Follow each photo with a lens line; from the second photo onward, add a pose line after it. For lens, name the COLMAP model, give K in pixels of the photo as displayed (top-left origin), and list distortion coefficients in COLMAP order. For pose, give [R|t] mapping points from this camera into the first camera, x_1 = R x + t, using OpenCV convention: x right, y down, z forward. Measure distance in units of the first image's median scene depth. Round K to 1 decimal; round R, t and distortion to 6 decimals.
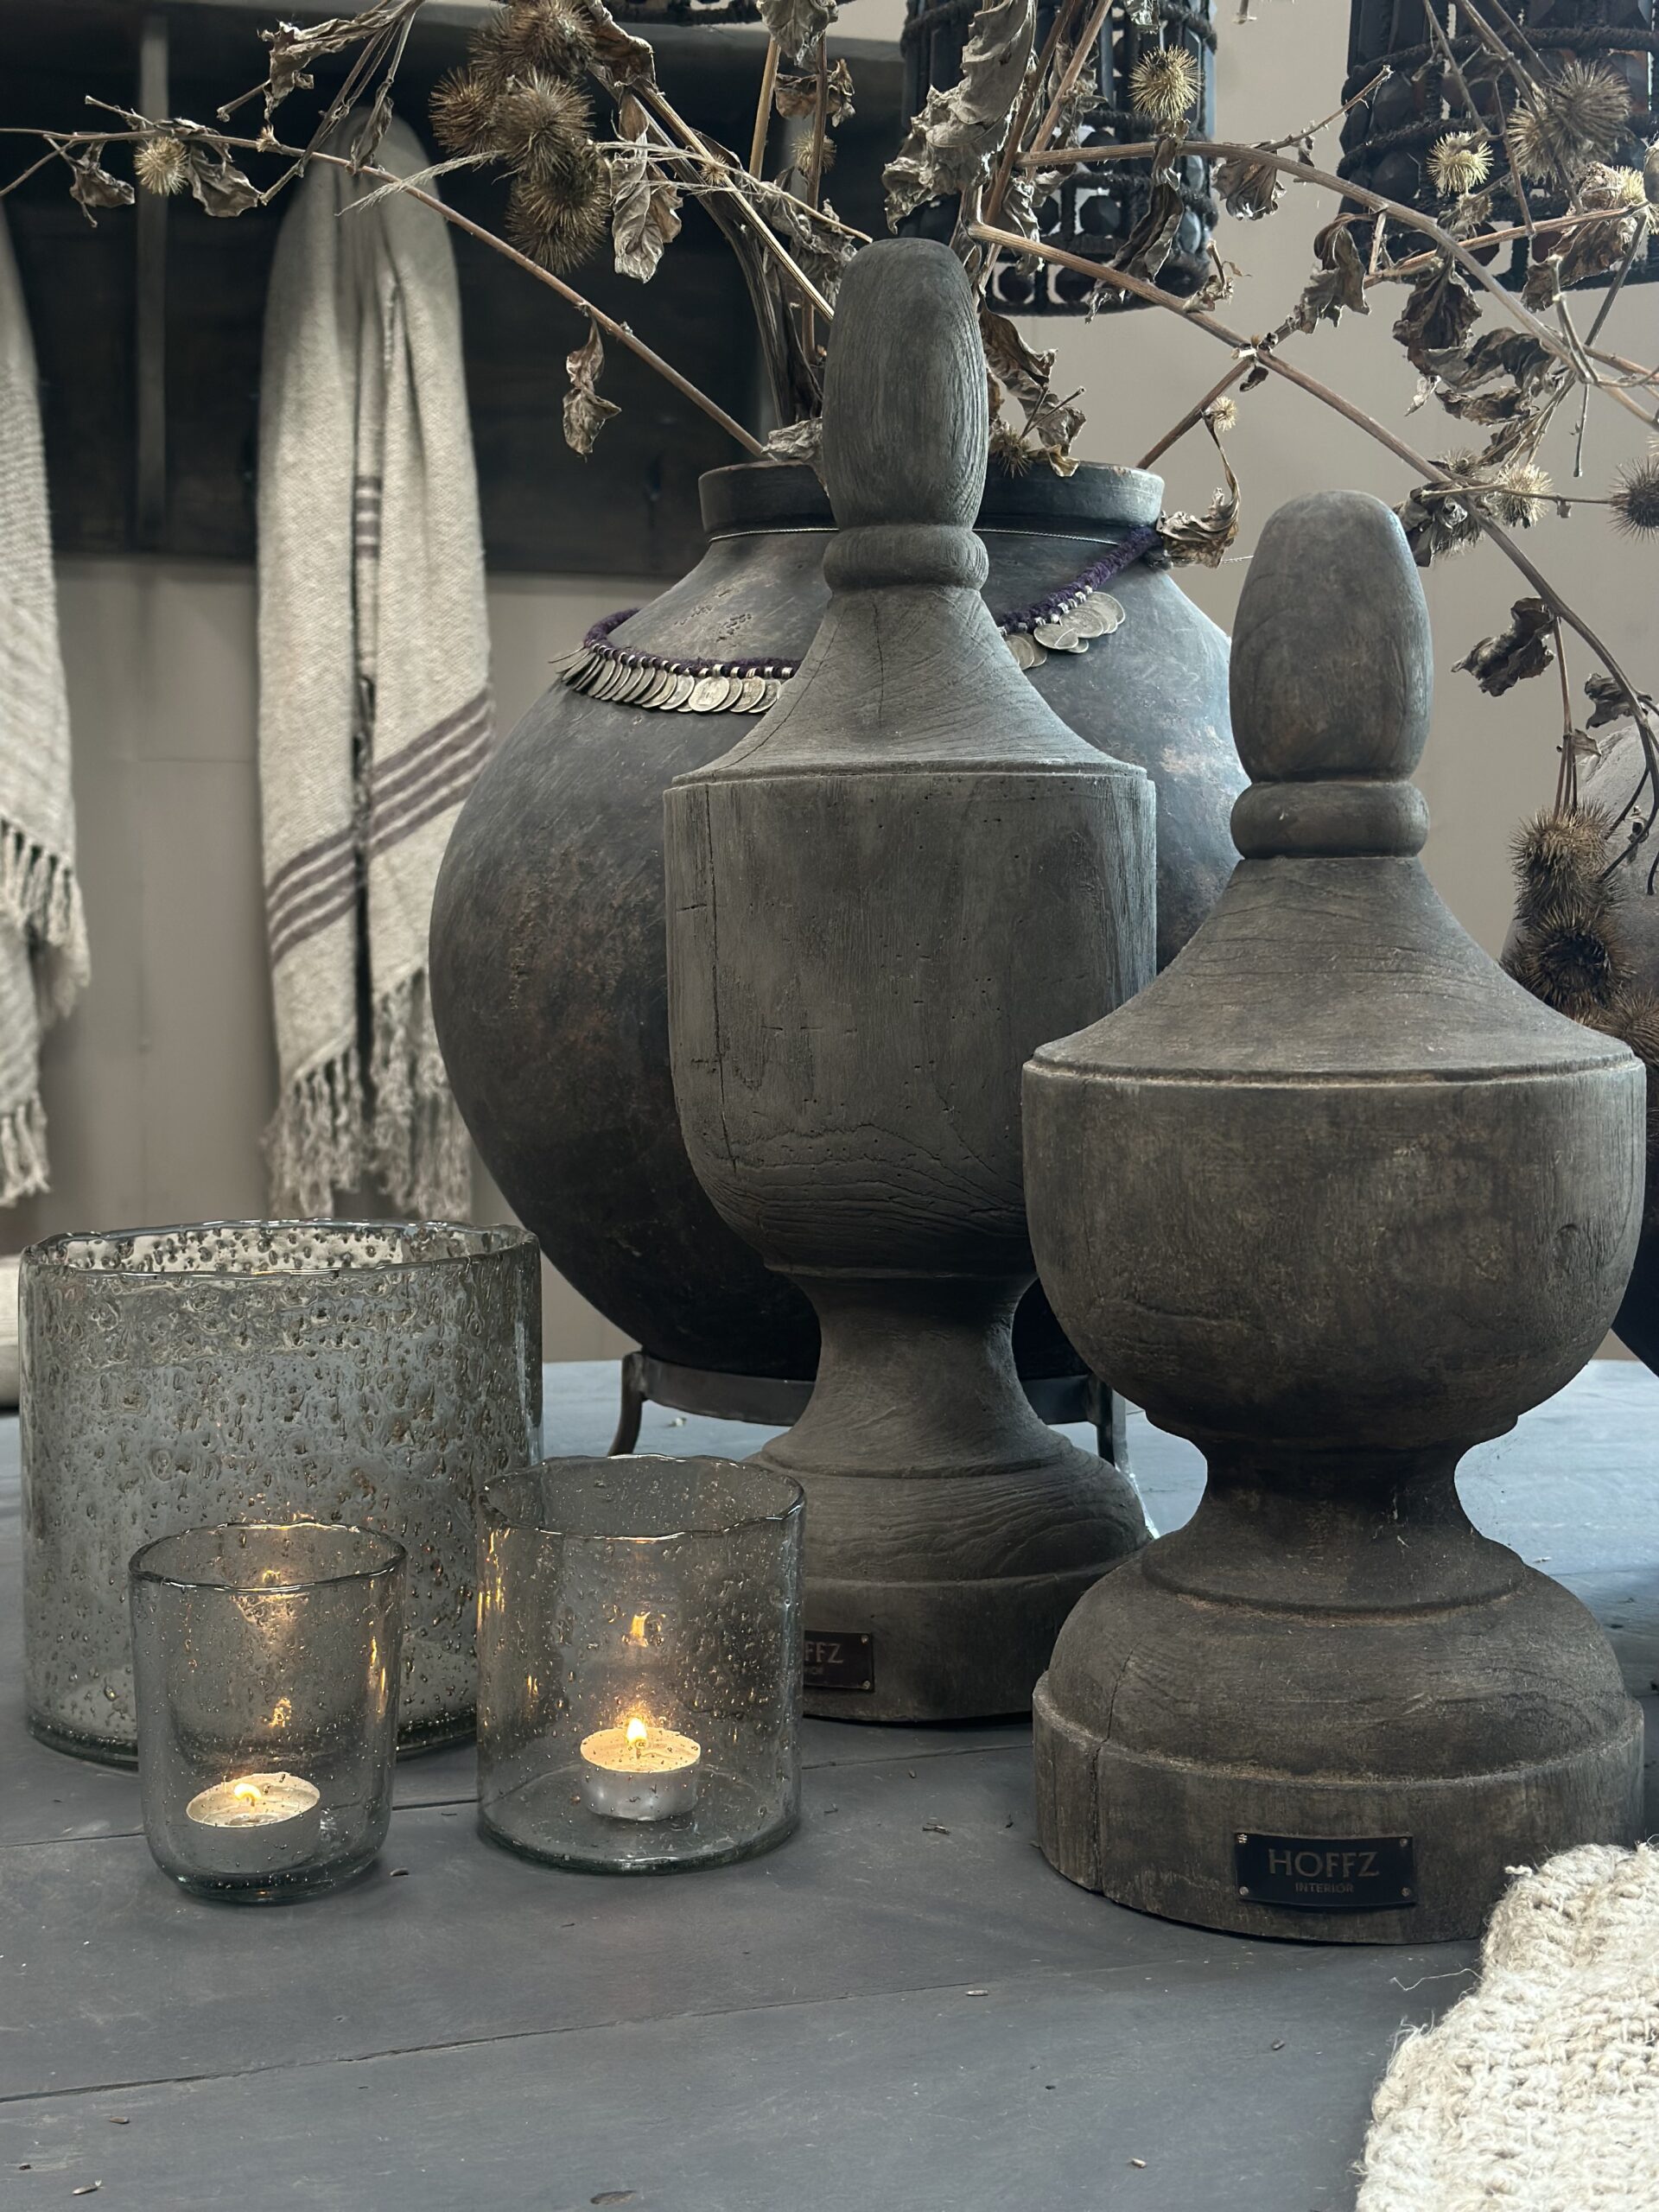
lens RADIAL K [[3075.9, 0, 824.5], [0, 3075.9, 1120.2], [0, 0, 1]] dist [0.117319, 0.000000]
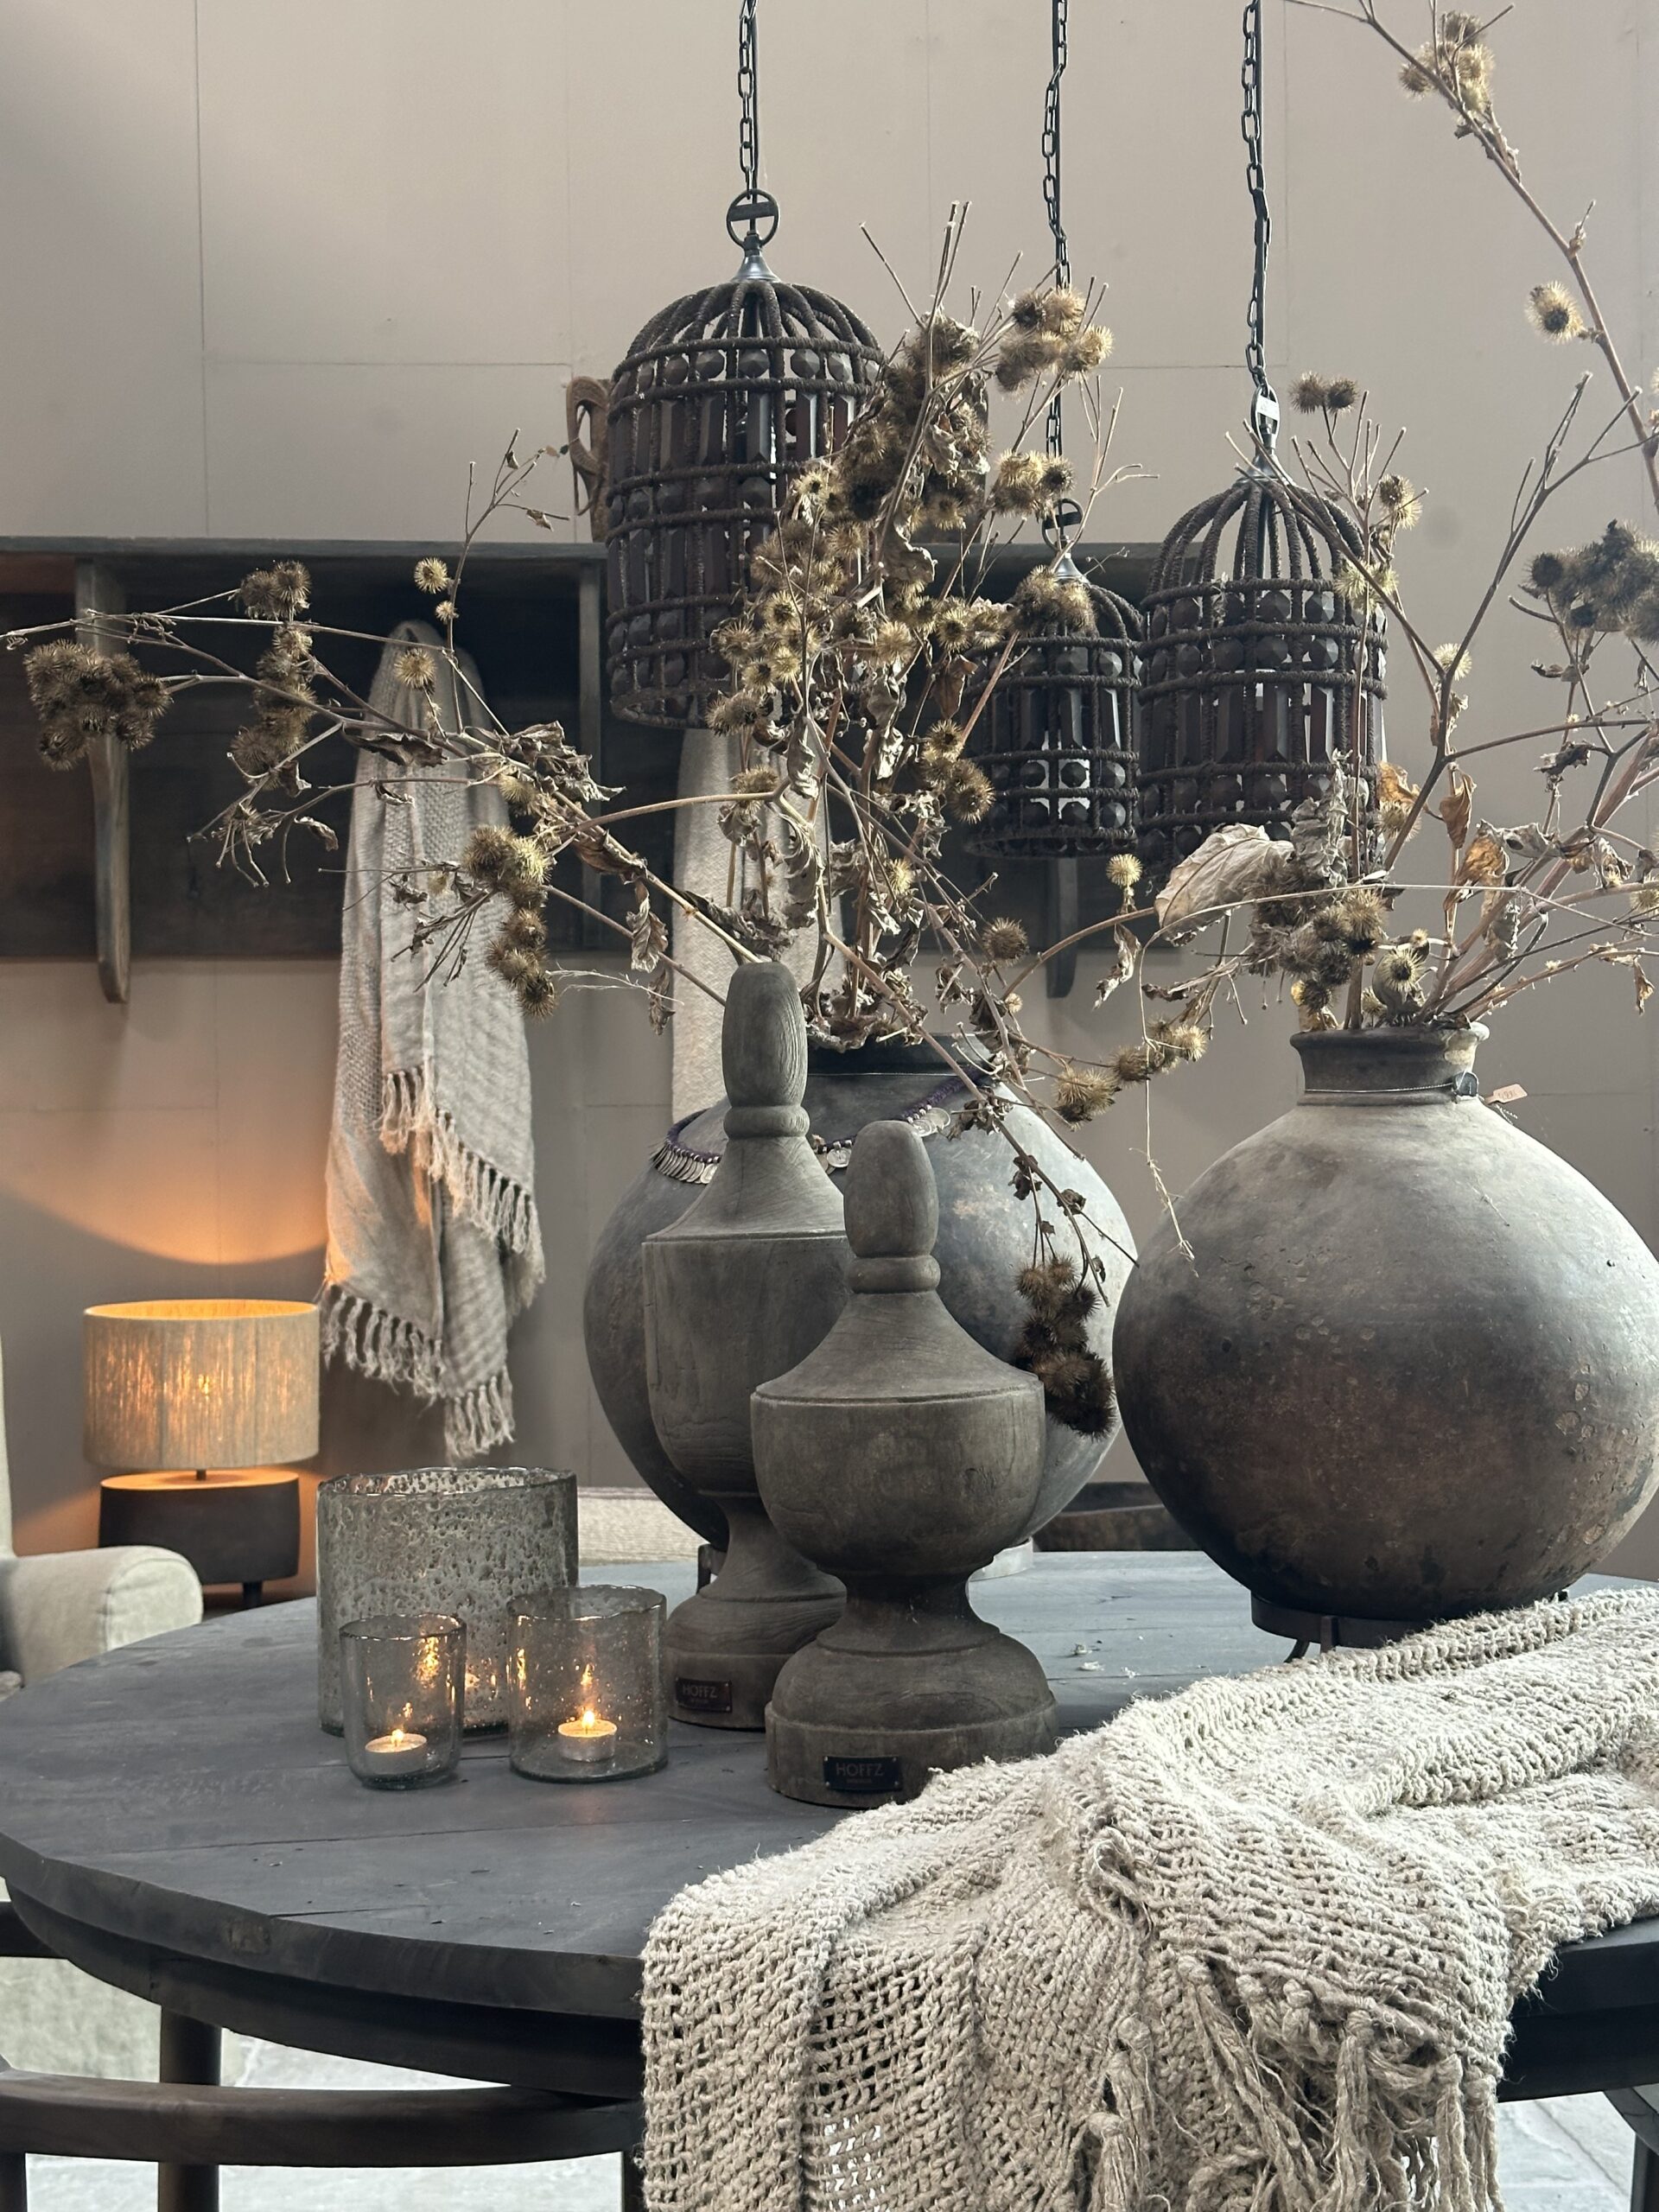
lens RADIAL K [[3075.9, 0, 826.9], [0, 3075.9, 1100.8], [0, 0, 1]] dist [0.117319, 0.000000]
pose [[0.982250, -0.023704, -0.186072, 0.443912], [0.007984, 0.996367, -0.084783, -0.032744], [0.187406, 0.081792, 0.978871, -0.920794]]
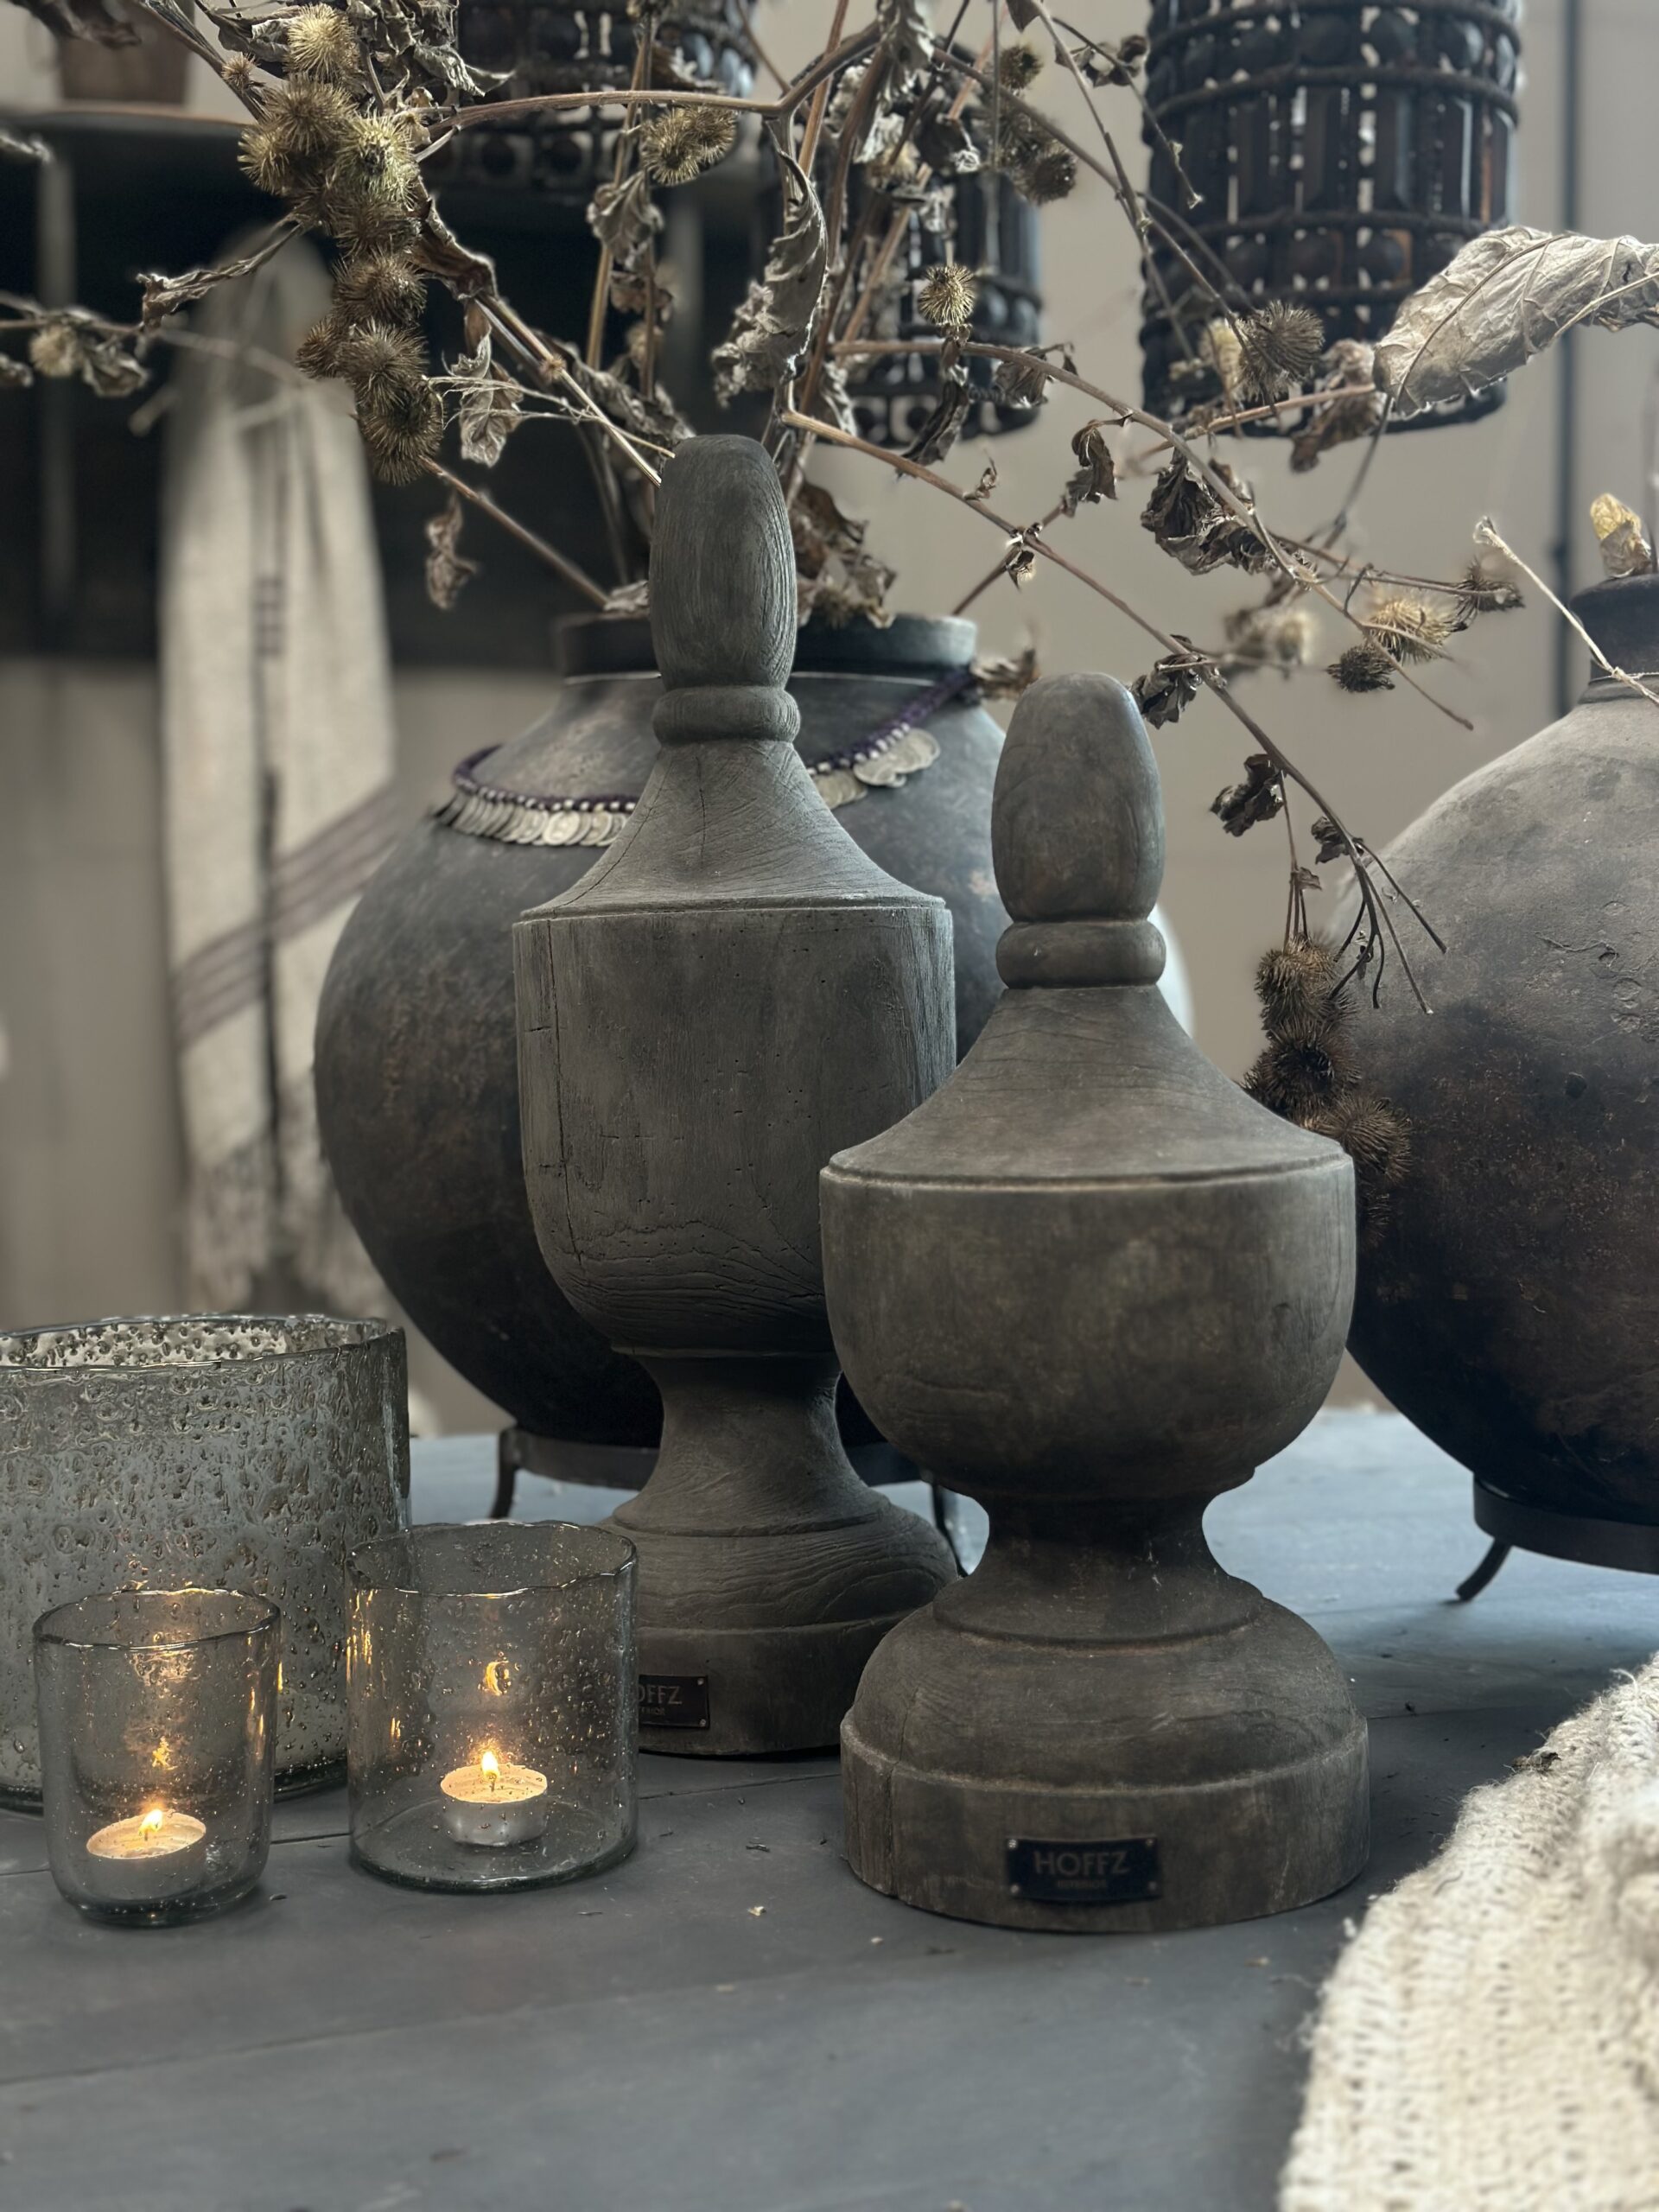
lens RADIAL K [[3075.9, 0, 838.8], [0, 3075.9, 1124.1], [0, 0, 1]] dist [0.117319, 0.000000]
pose [[0.999452, -0.017235, 0.028258, 0.034798], [0.017761, 0.999672, -0.018476, -0.012314], [-0.027930, 0.018968, 0.999430, -0.123575]]
